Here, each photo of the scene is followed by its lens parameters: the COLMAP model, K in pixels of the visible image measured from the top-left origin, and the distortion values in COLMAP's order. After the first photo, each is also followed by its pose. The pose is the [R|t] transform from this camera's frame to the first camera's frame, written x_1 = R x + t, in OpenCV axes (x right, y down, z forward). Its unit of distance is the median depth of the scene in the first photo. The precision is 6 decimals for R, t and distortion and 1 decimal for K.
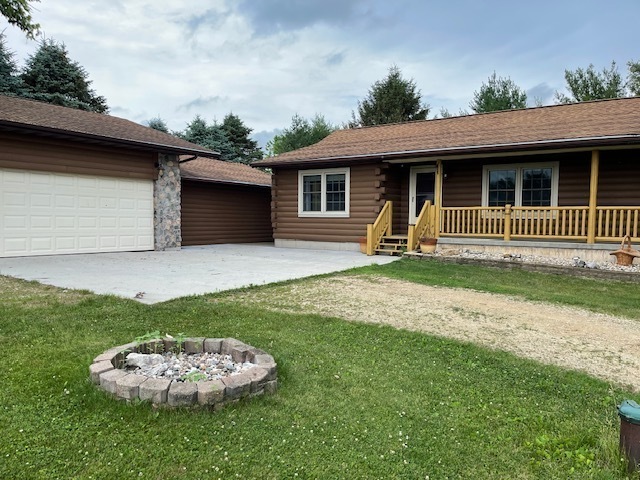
lens RADIAL K [[487.1, 0, 320.0], [0, 487.1, 240.0], [0, 0, 1]] dist [0.087545, -0.124988]
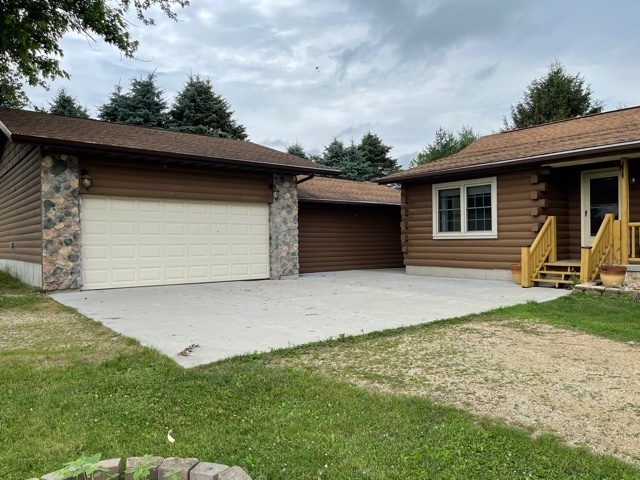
lens RADIAL K [[487.1, 0, 320.0], [0, 487.1, 240.0], [0, 0, 1]] dist [0.087545, -0.124988]
pose [[0.954161, -0.019577, -0.298653, 0.024496], [0.006285, 0.998949, -0.045403, -0.009504], [0.299228, 0.041445, 0.953281, 0.149619]]
